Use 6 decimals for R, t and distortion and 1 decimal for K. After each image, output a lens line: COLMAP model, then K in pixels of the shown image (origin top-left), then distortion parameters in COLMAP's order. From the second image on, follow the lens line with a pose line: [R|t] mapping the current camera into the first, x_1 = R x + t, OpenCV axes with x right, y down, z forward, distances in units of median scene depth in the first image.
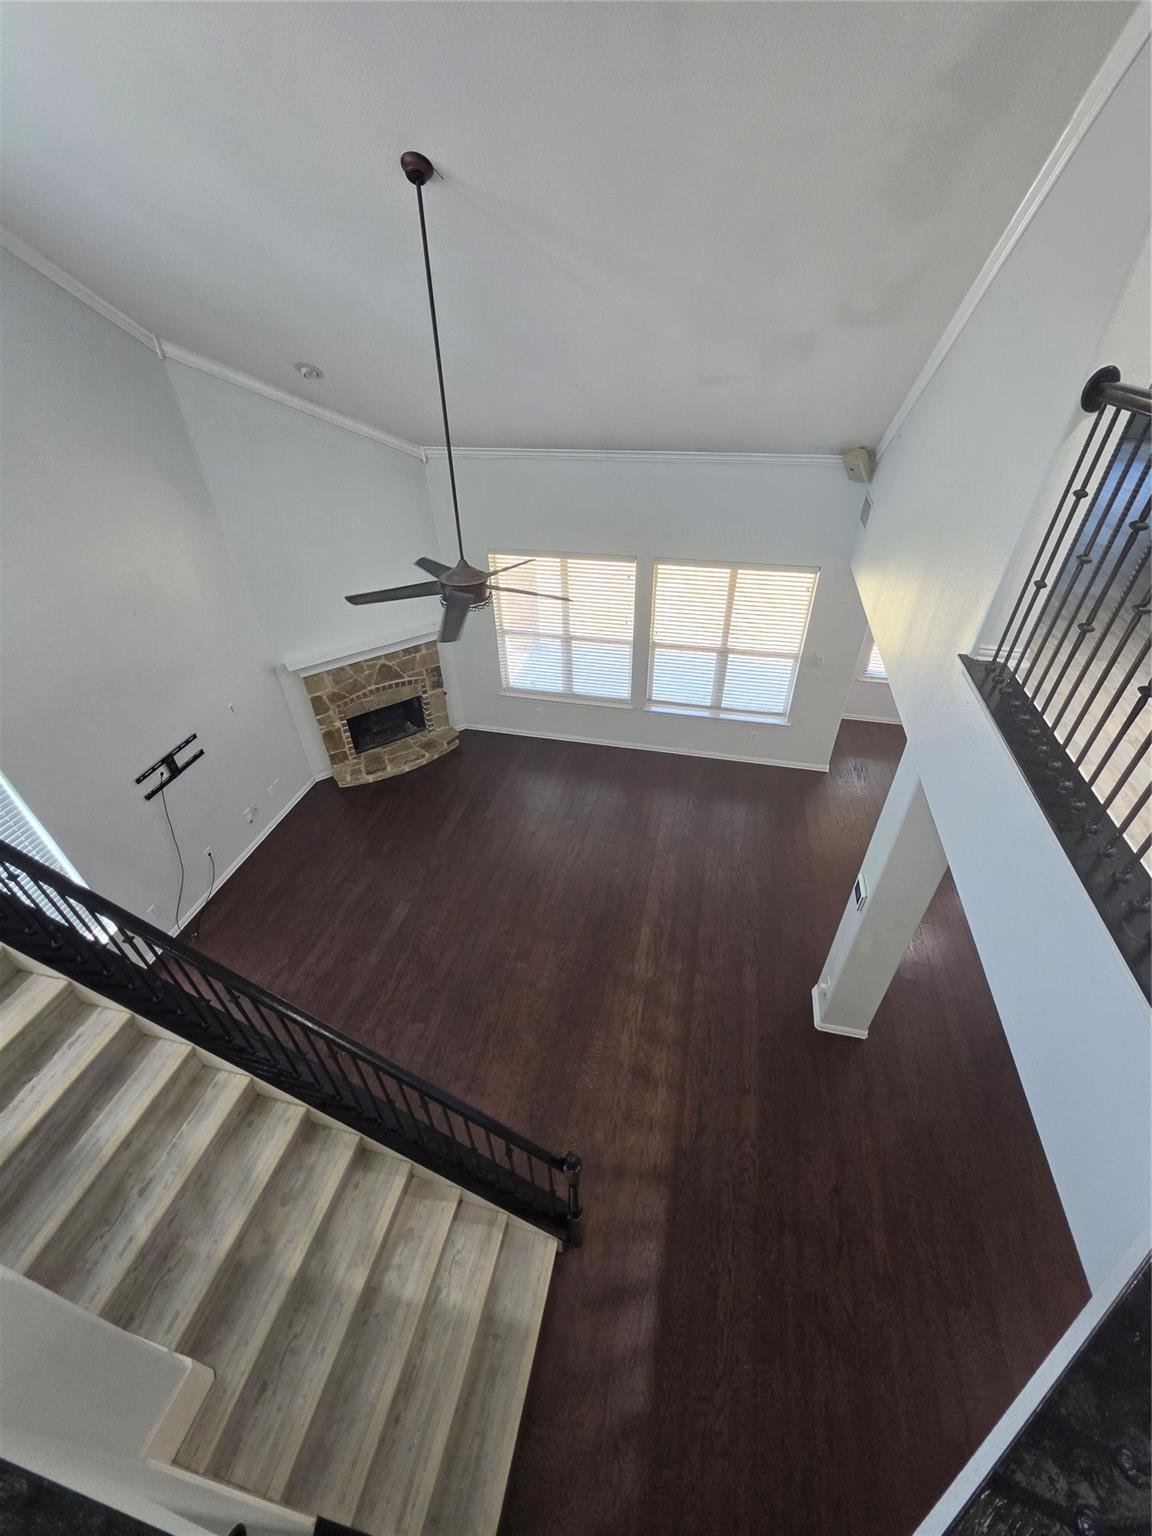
lens RADIAL K [[620.6, 0, 577.7], [0, 620.6, 765.0], [0, 0, 1]] dist [-0.001654, 0.000033]
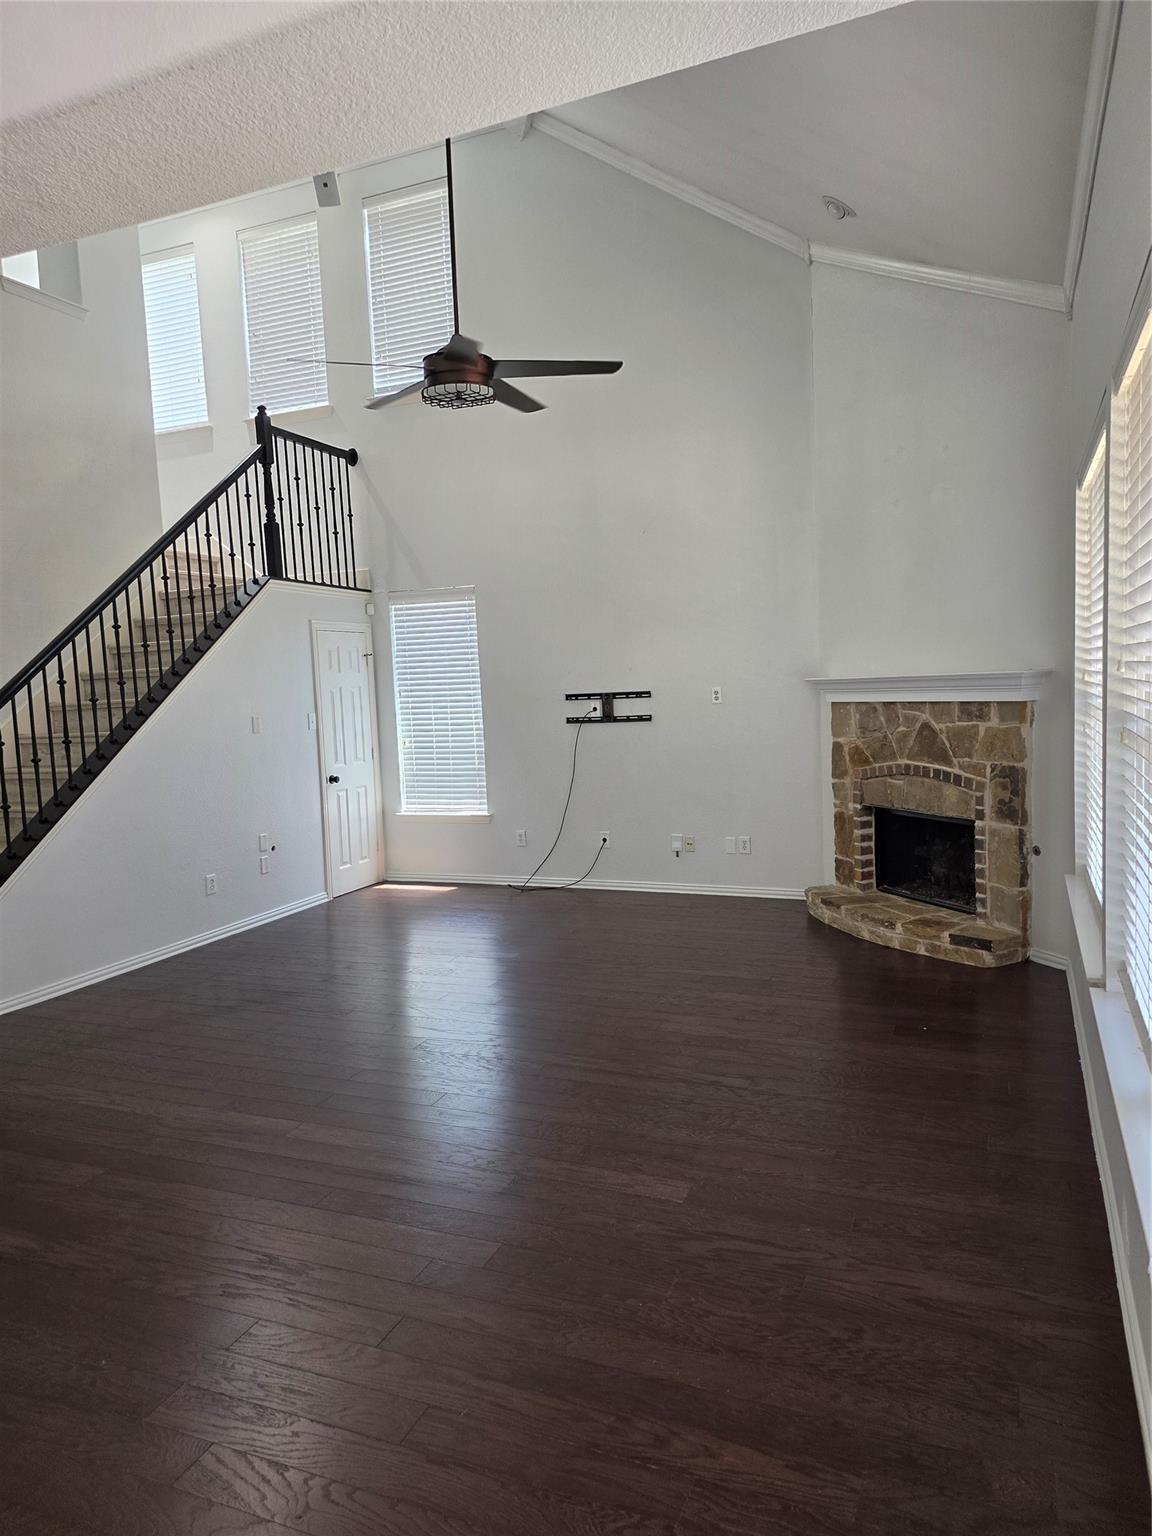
lens RADIAL K [[1004.8, 0, 561.9], [0, 1004.8, 777.8], [0, 0, 1]] dist [0.071349, -0.049550]
pose [[-0.181599, 0.121633, -0.975821, 0.556141], [-0.556343, 0.805537, 0.203943, -0.127887], [0.810867, 0.579927, -0.078615, 0.840783]]
